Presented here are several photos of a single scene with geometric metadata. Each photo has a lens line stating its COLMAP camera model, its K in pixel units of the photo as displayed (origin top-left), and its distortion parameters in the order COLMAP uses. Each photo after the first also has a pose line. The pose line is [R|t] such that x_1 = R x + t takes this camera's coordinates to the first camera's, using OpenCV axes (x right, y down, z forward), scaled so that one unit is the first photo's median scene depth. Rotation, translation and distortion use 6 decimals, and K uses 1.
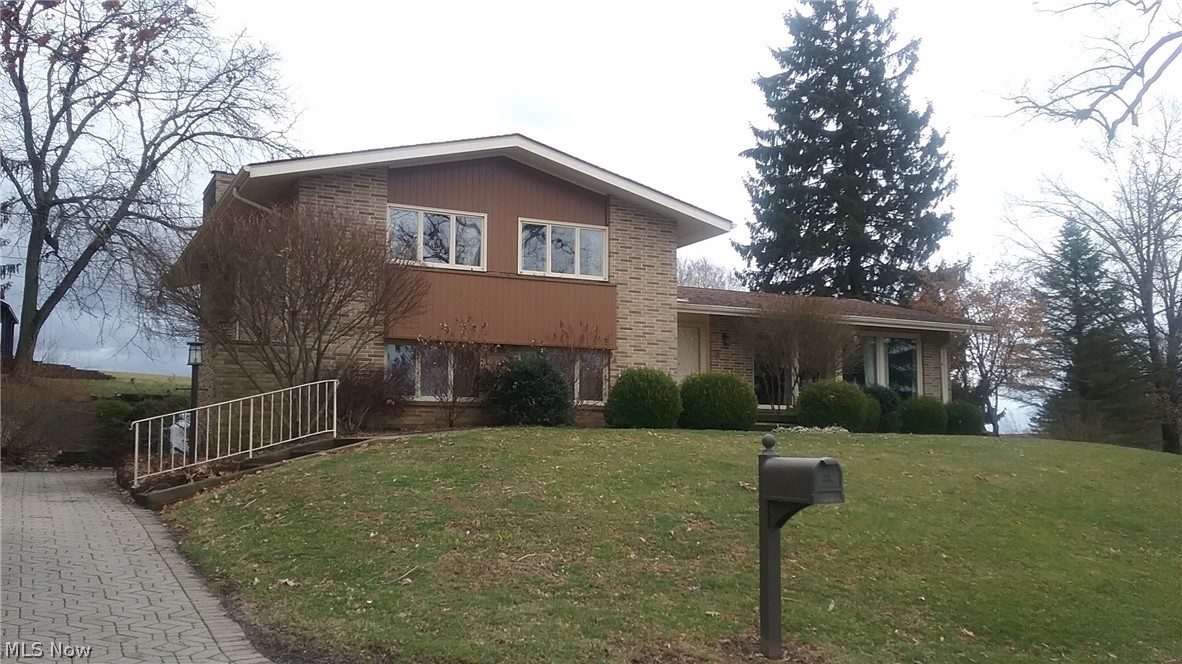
lens RADIAL K [[1097.2, 0, 591.0], [0, 1097.2, 332.0], [0, 0, 1]] dist [0.126250, -0.214753]
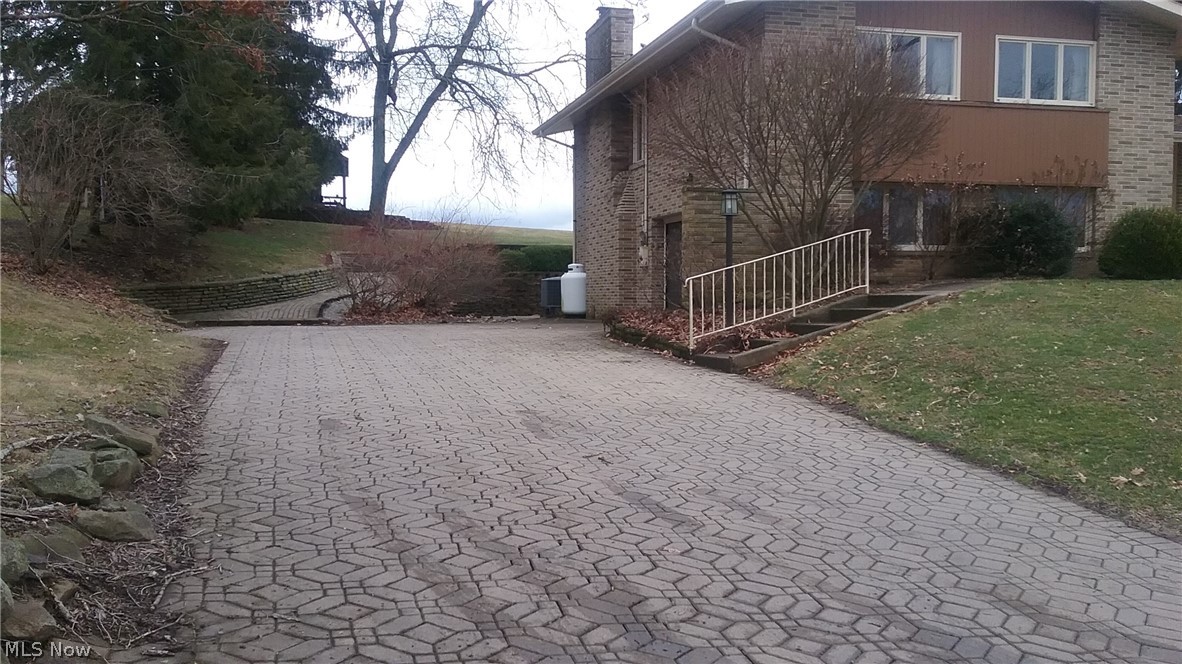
lens RADIAL K [[1097.2, 0, 591.0], [0, 1097.2, 332.0], [0, 0, 1]] dist [0.126250, -0.214753]
pose [[0.980054, 0.004129, -0.198687, -0.103689], [0.023902, 0.990077, 0.138476, -0.001308], [0.197287, -0.140463, 0.970231, 0.029570]]
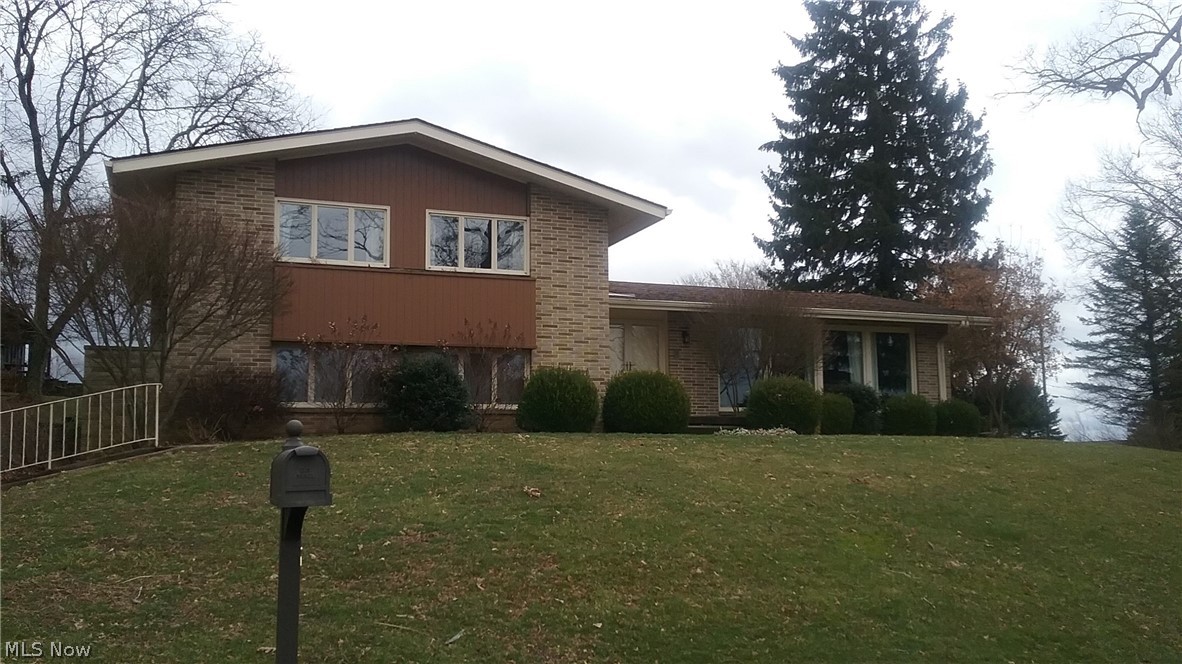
lens RADIAL K [[1097.2, 0, 591.0], [0, 1097.2, 332.0], [0, 0, 1]] dist [0.126250, -0.214753]
pose [[0.995176, -0.024654, -0.094955, 0.082045], [0.023395, 0.999623, -0.014346, 0.008496], [0.095273, 0.012055, 0.995378, 0.043024]]
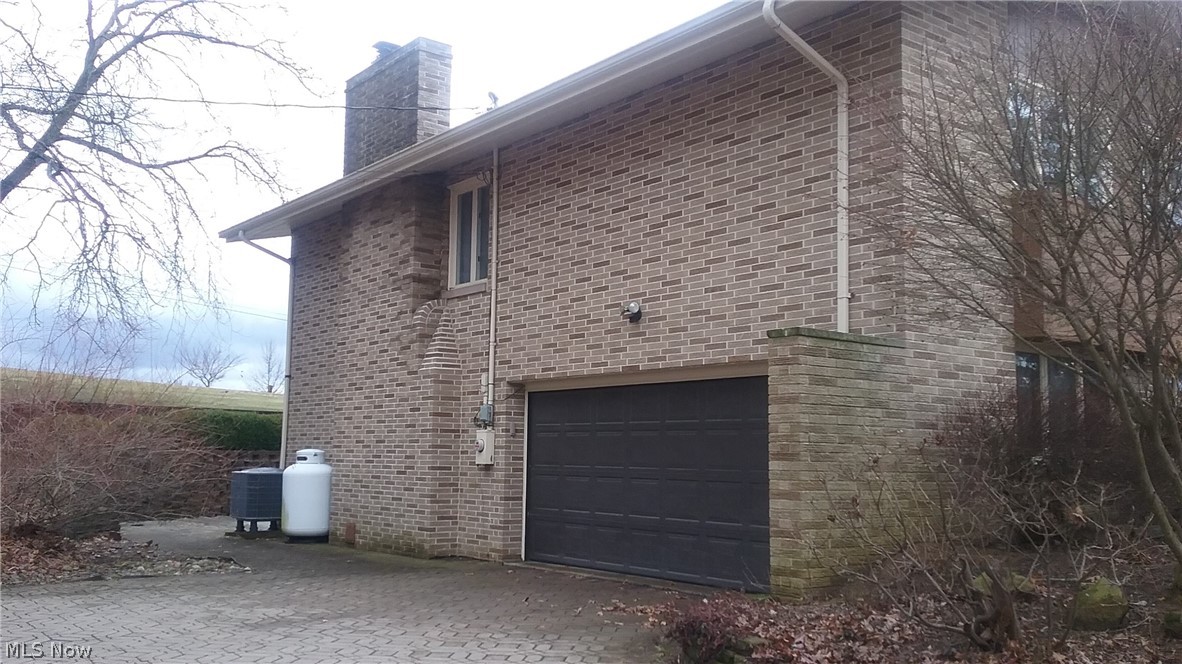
lens RADIAL K [[1097.2, 0, 591.0], [0, 1097.2, 332.0], [0, 0, 1]] dist [0.126250, -0.214753]
pose [[0.980437, 0.035192, 0.193661, -0.219087], [-0.034628, 0.999380, -0.006298, 0.005996], [-0.193762, -0.000532, 0.981048, 0.255736]]
